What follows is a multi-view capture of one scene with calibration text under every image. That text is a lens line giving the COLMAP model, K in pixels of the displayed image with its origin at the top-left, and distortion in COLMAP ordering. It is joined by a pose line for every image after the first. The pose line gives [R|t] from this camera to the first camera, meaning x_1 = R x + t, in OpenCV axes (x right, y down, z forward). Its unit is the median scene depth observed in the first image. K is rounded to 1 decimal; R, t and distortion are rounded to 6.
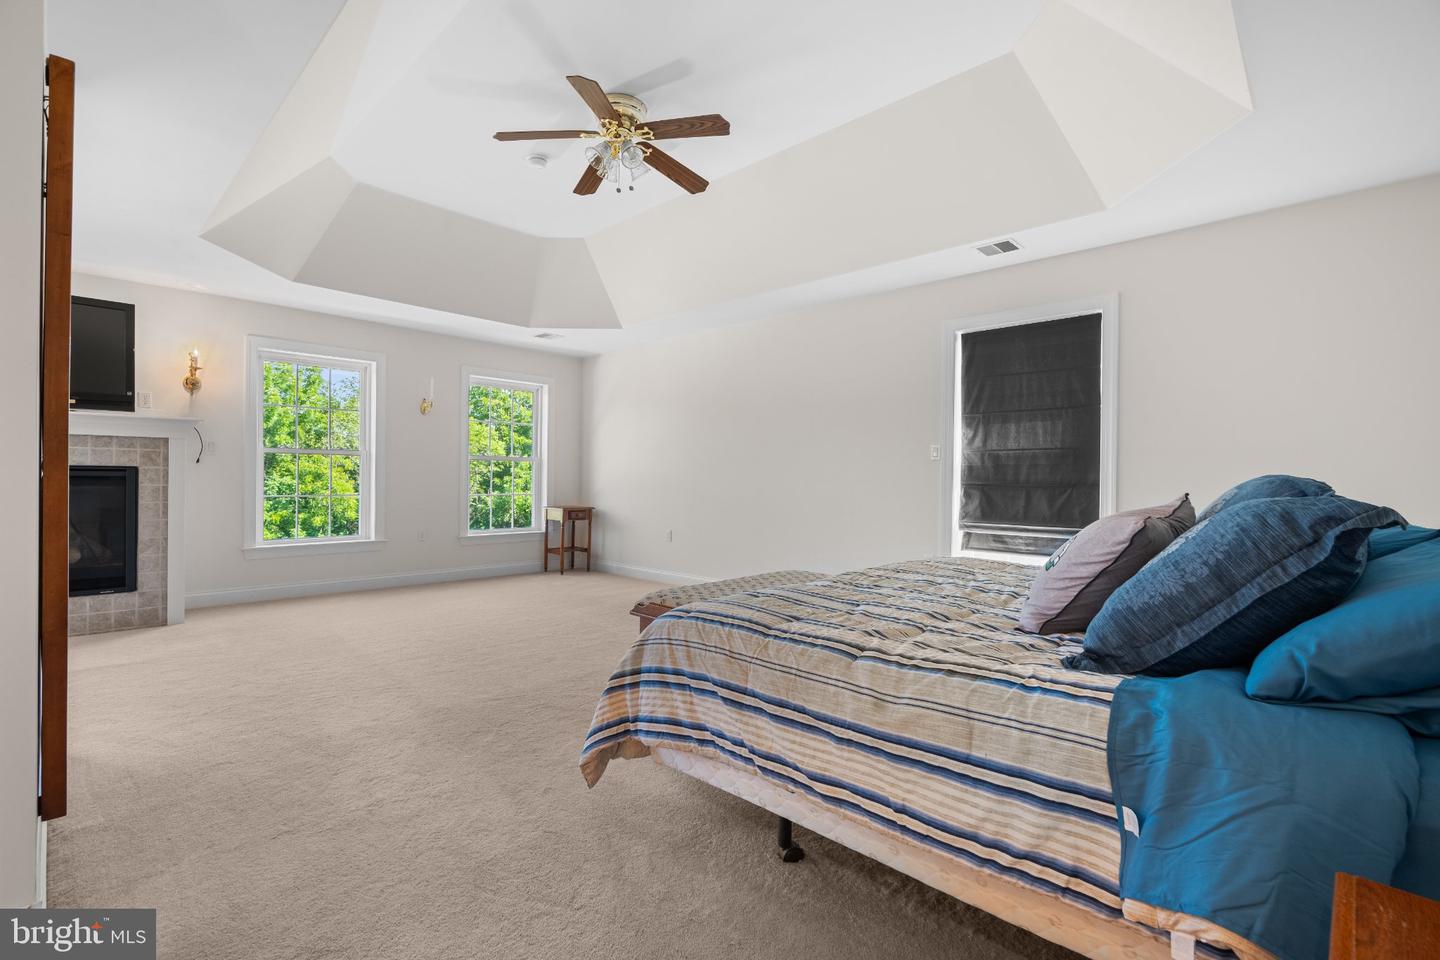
lens RADIAL K [[648.5, 0, 720.0], [0, 648.5, 480.0], [0, 0, 1]] dist [-0.011233, 0.006446]
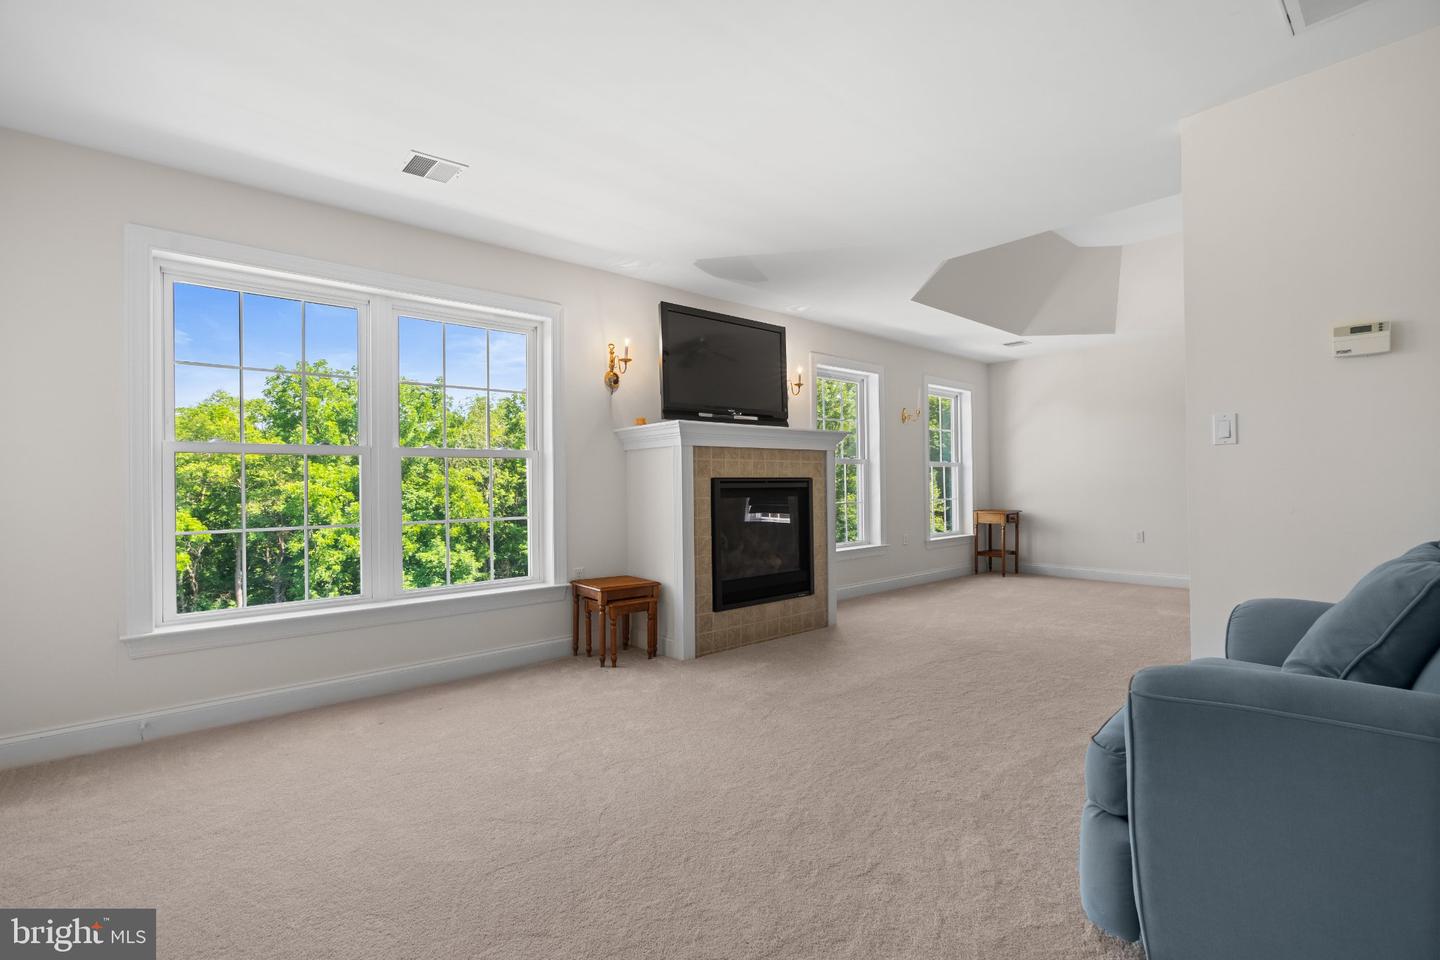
lens RADIAL K [[648.5, 0, 720.0], [0, 648.5, 480.0], [0, 0, 1]] dist [-0.011233, 0.006446]
pose [[0.996748, -0.022224, -0.077455, -0.588421], [0.021587, 0.999726, -0.009056, -0.006341], [0.077635, 0.007355, 0.996955, -0.047511]]
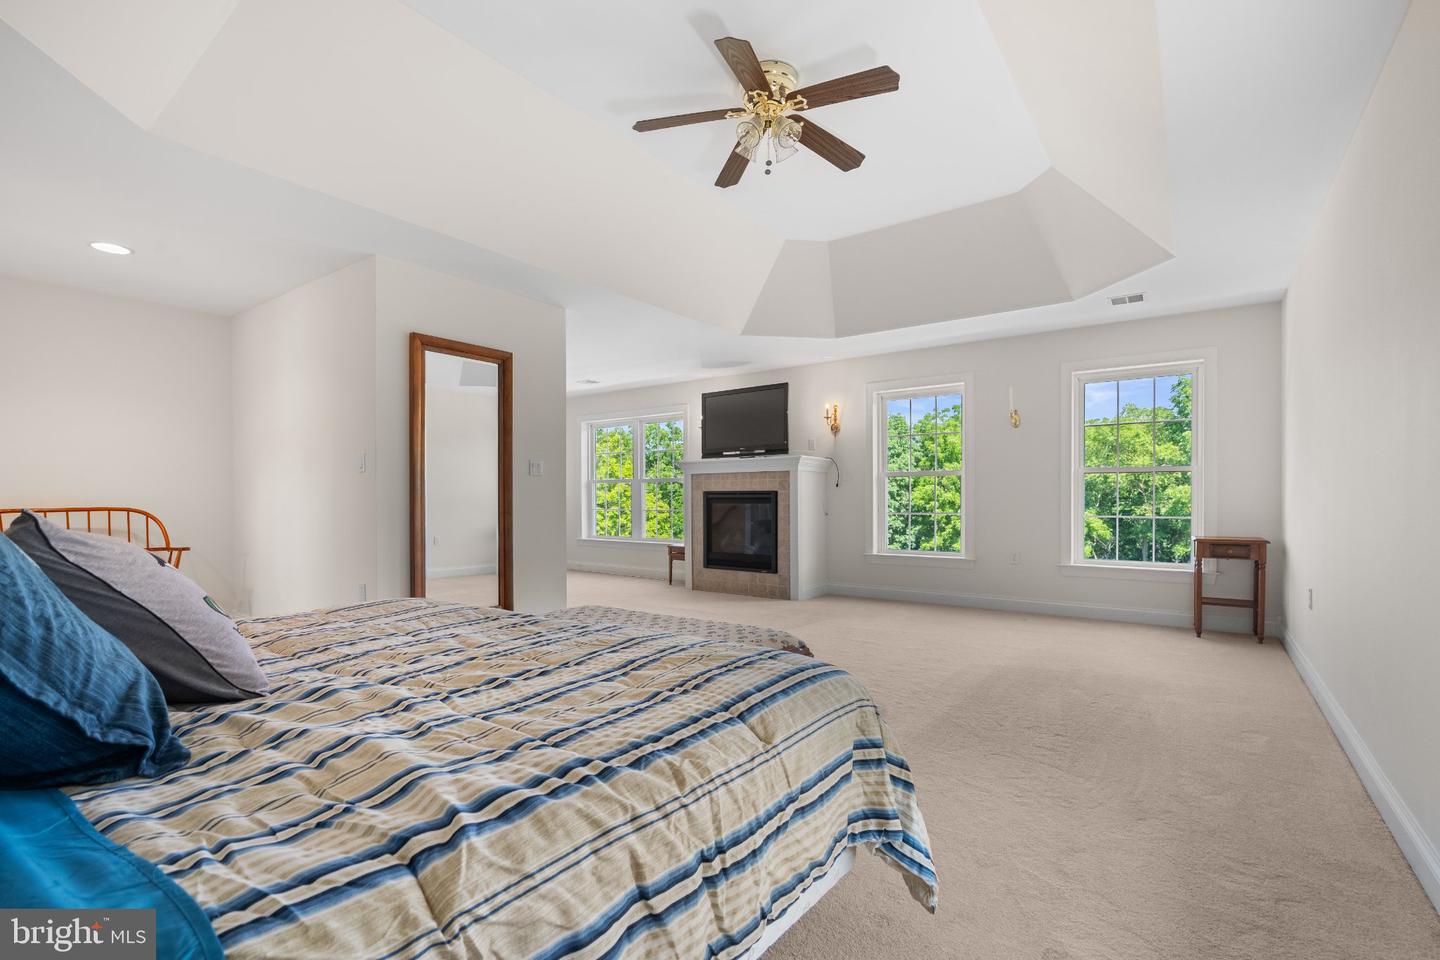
lens RADIAL K [[648.5, 0, 720.0], [0, 648.5, 480.0], [0, 0, 1]] dist [-0.011233, 0.006446]
pose [[0.129847, -0.033905, -0.990954, 0.347655], [0.002599, 0.999423, -0.033854, 0.002990], [0.991531, 0.001820, 0.129860, 0.407530]]
